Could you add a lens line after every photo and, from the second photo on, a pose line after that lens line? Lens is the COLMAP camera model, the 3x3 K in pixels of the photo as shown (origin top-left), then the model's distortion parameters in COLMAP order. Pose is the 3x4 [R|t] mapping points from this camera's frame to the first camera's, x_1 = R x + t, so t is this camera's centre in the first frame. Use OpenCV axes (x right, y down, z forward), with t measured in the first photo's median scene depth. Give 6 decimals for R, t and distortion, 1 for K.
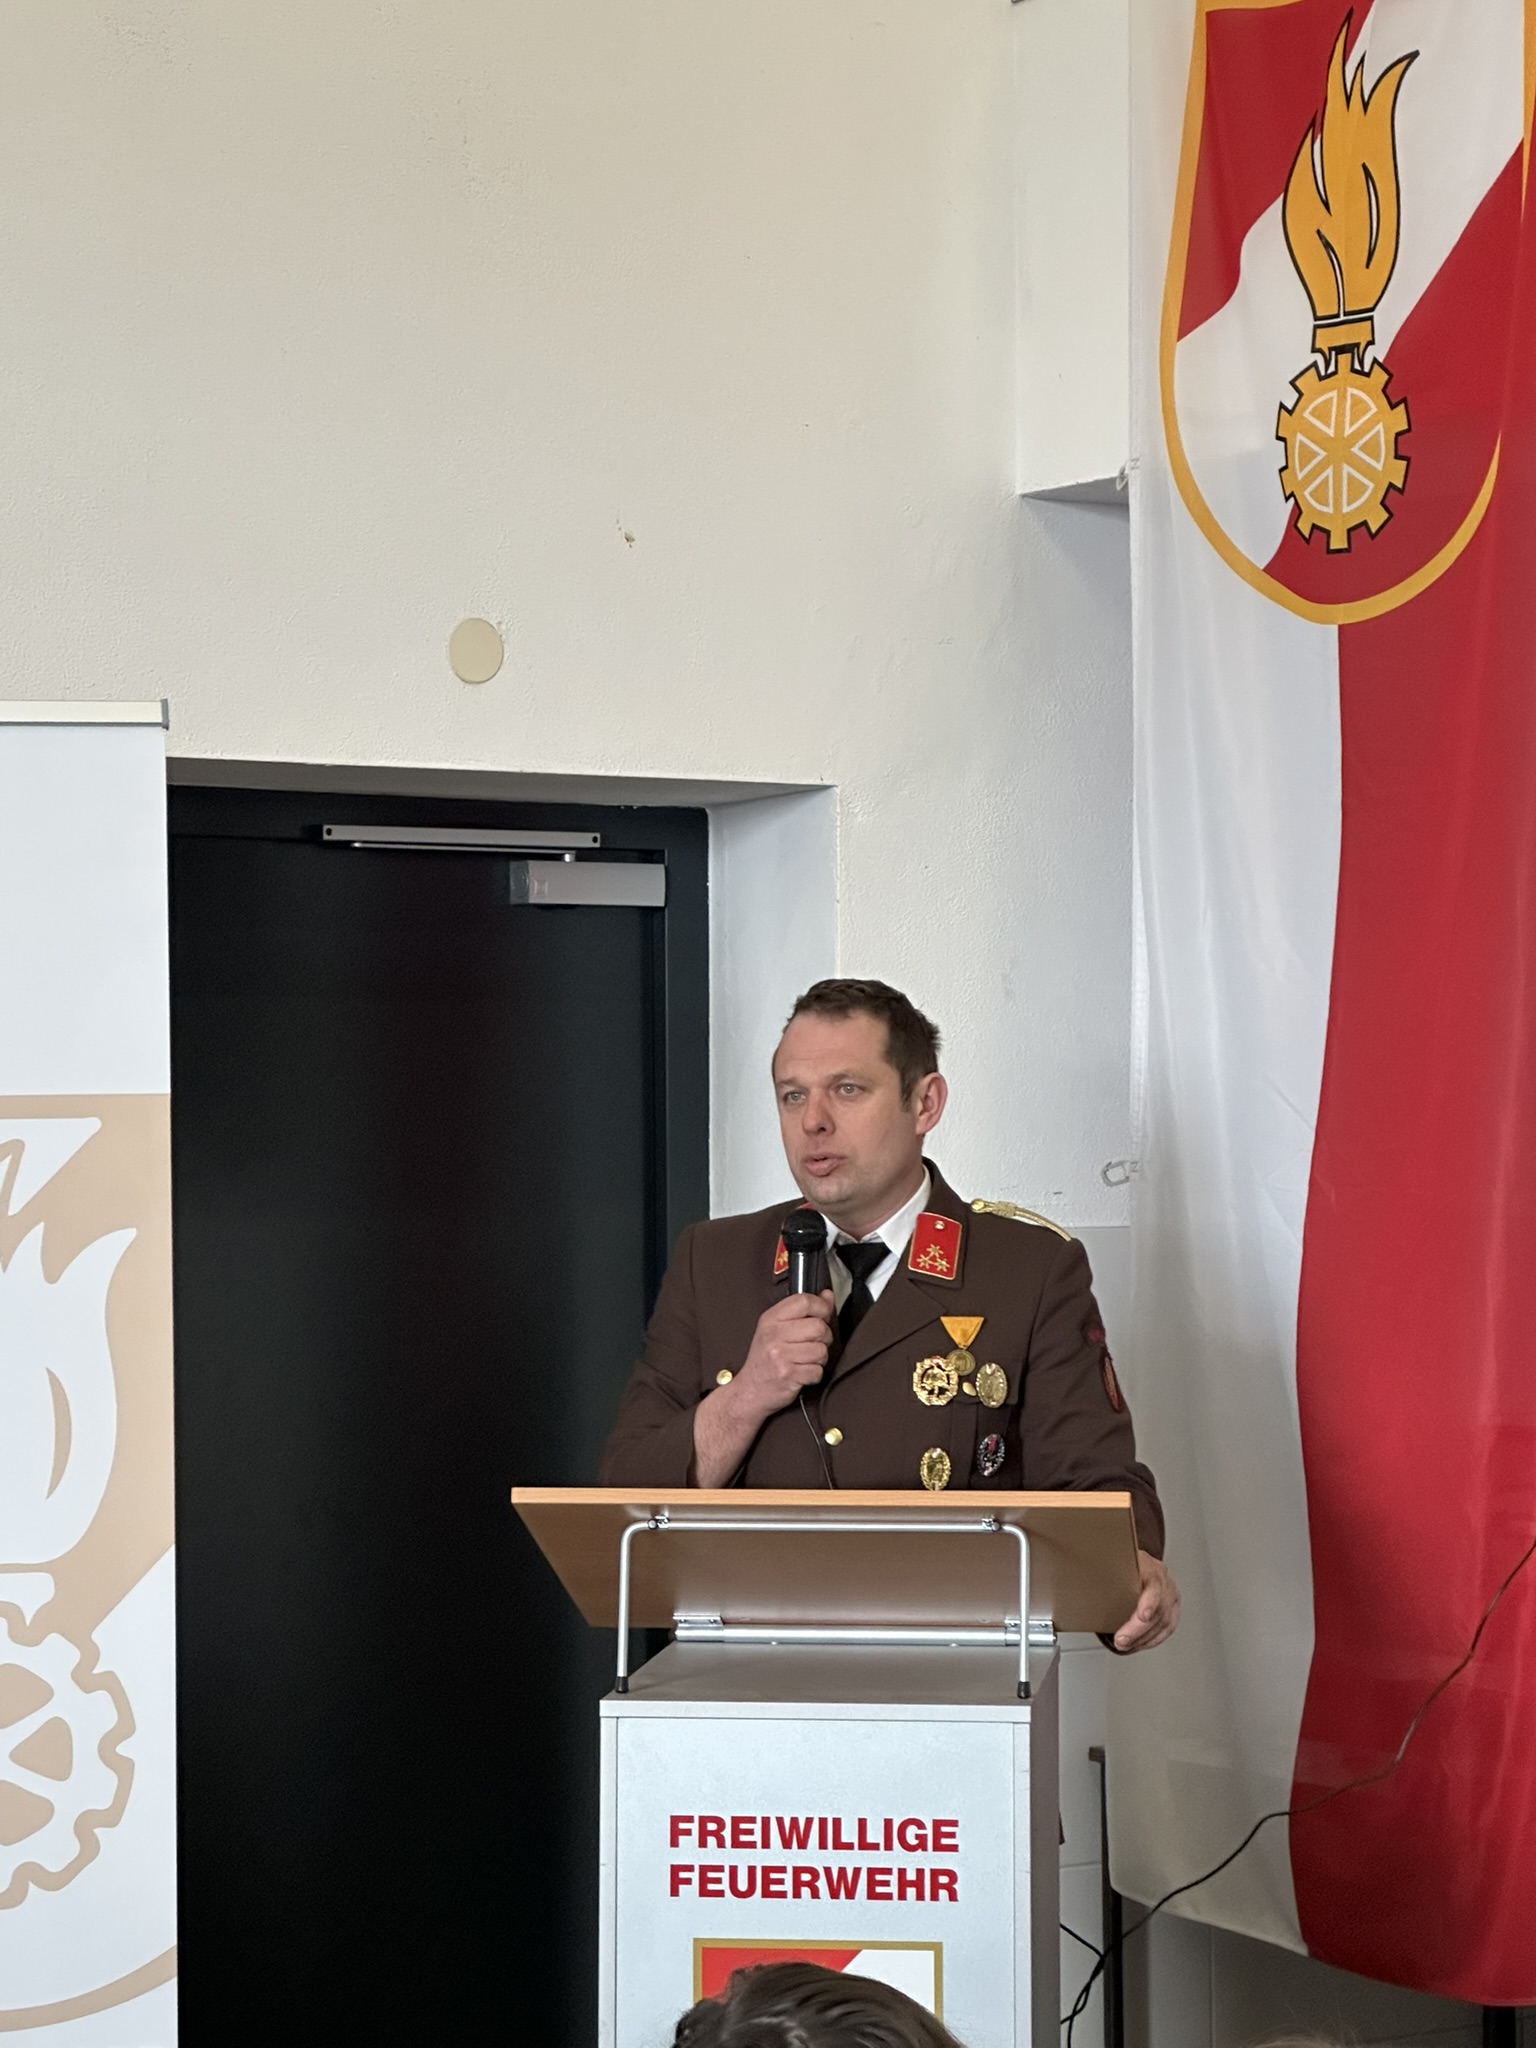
lens RADIAL K [[5103.6, 0, 734.5], [0, 5103.6, 981.3], [0, 0, 1]] dist [0.267952, 0.000000]
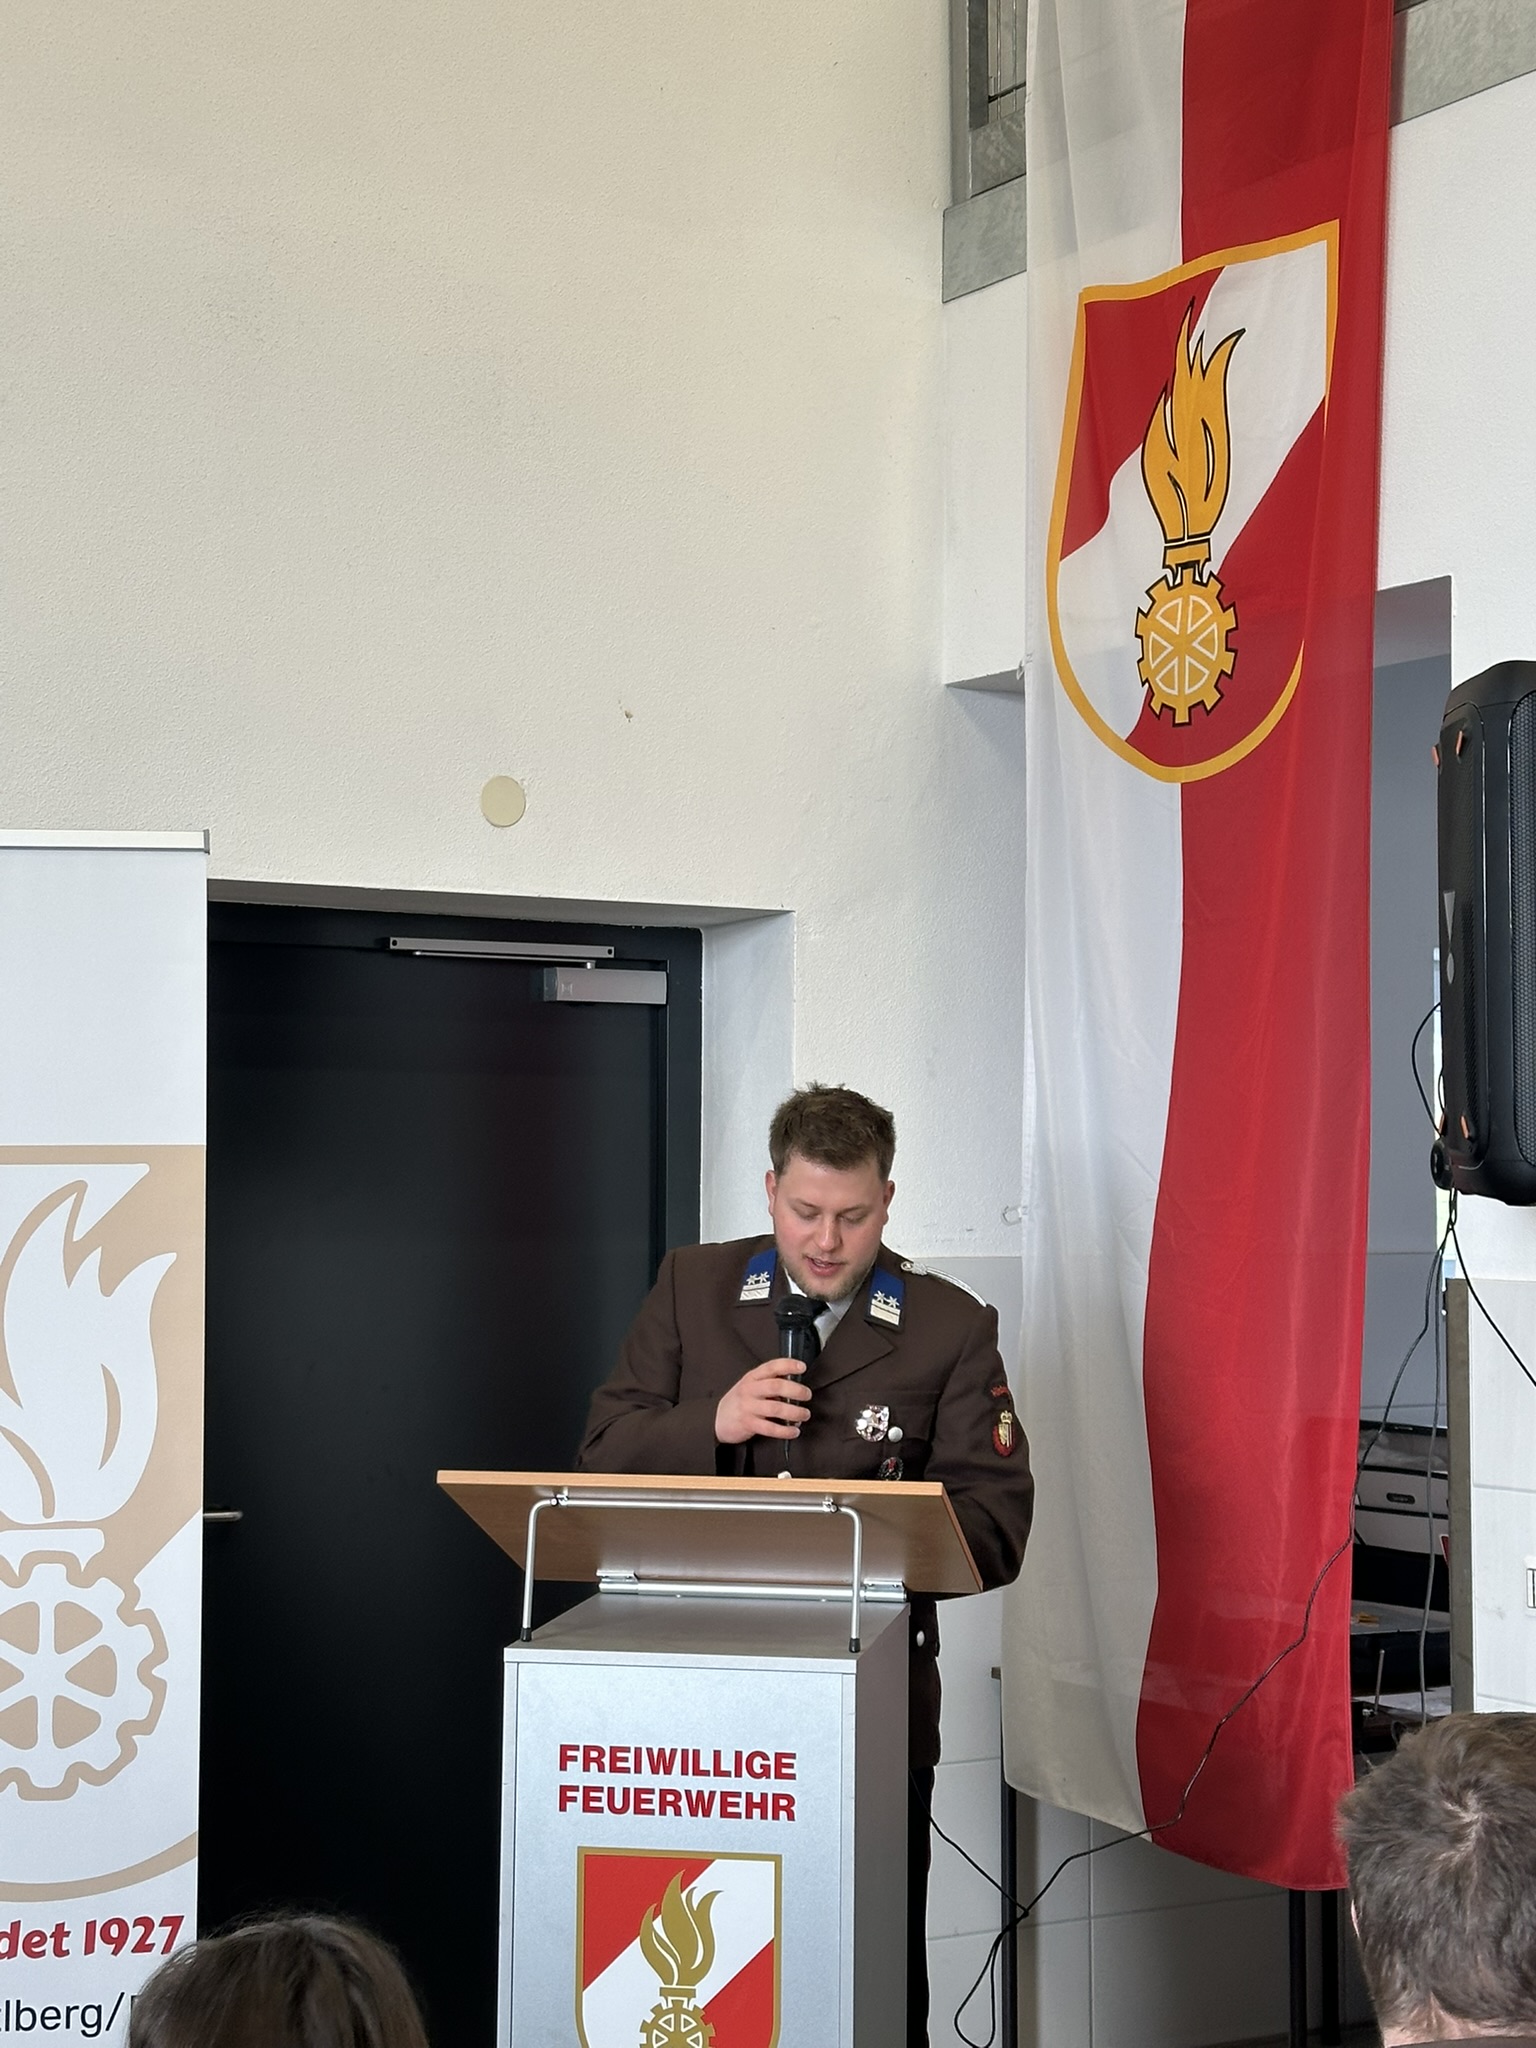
lens RADIAL K [[3529.6, 0, 686.0], [0, 3529.6, 1024.2], [0, 0, 1]] dist [0.193141, 0.000000]
pose [[0.997746, 0.007414, -0.066695, 0.059559], [-0.008304, 0.999880, -0.013072, 0.002474], [0.066591, 0.013596, 0.997688, 0.133366]]
